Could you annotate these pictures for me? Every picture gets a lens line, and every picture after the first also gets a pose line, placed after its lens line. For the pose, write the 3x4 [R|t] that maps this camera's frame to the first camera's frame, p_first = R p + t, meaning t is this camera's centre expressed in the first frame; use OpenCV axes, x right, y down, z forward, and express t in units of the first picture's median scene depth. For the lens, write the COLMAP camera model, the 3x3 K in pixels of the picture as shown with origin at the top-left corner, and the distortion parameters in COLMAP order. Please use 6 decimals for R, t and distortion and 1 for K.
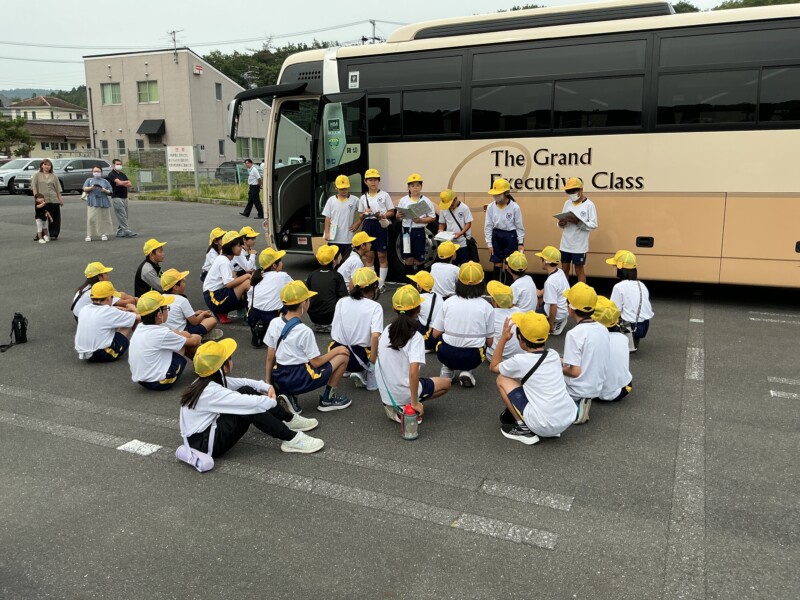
lens RADIAL K [[655.7, 0, 399.9], [0, 655.7, 312.3], [0, 0, 1]] dist [0.031589, -0.091895]
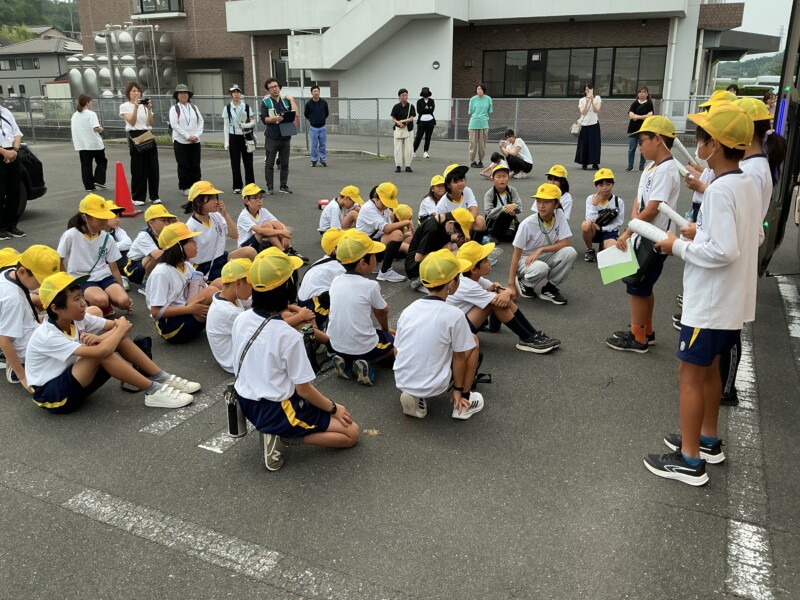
lens RADIAL K [[655.7, 0, 399.9], [0, 655.7, 312.3], [0, 0, 1]] dist [0.031589, -0.091895]
pose [[-0.008895, 0.316564, -0.948530, 0.808843], [-0.217476, 0.925250, 0.310833, -0.228519], [0.976025, 0.209047, 0.060615, 1.077981]]
